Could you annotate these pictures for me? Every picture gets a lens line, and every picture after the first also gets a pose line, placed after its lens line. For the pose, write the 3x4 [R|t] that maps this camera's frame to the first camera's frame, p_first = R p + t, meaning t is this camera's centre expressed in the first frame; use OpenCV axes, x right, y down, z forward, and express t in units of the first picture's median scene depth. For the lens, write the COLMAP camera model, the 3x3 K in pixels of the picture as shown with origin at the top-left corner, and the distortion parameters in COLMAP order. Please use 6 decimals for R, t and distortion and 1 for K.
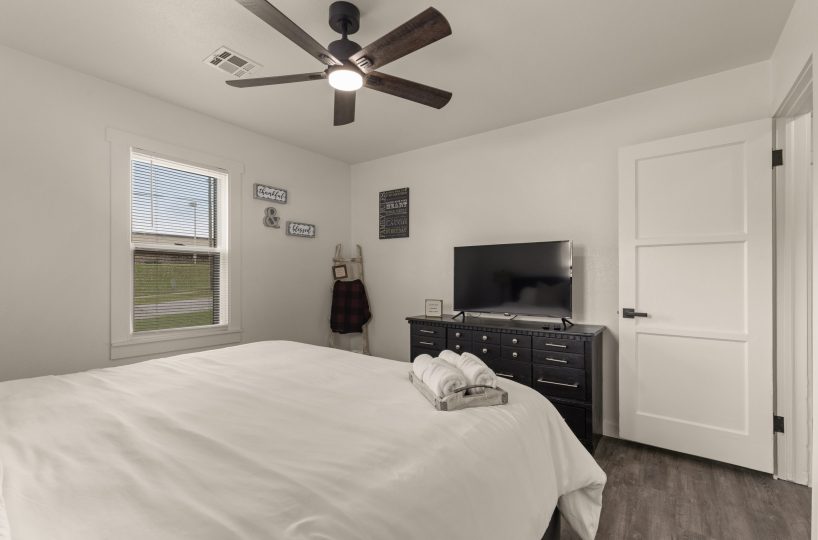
lens RADIAL K [[365.4, 0, 407.6], [0, 365.4, 274.1], [0, 0, 1]] dist [0.002610, 0.000328]
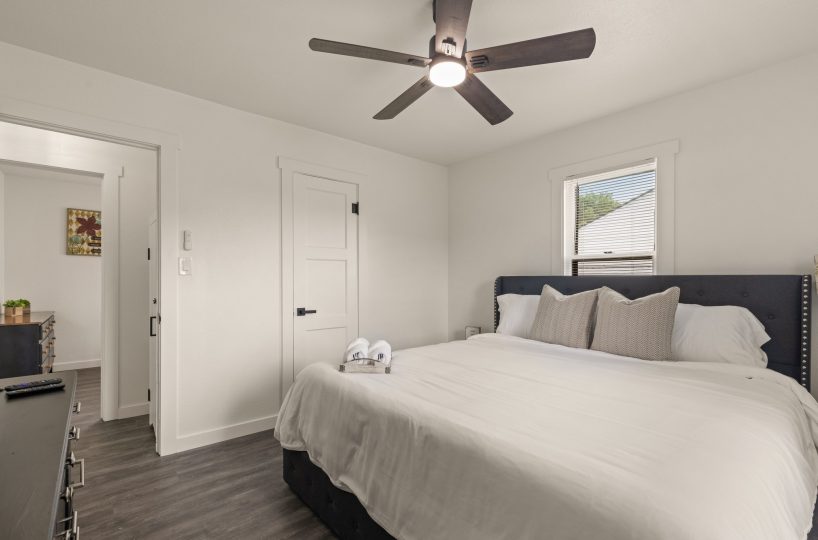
lens RADIAL K [[365.4, 0, 407.6], [0, 365.4, 274.1], [0, 0, 1]] dist [0.002610, 0.000328]
pose [[-0.973252, 0.001803, 0.229731, -0.289336], [-0.003842, 0.999702, -0.024123, 0.004722], [-0.229706, -0.024361, -0.972955, 1.923757]]
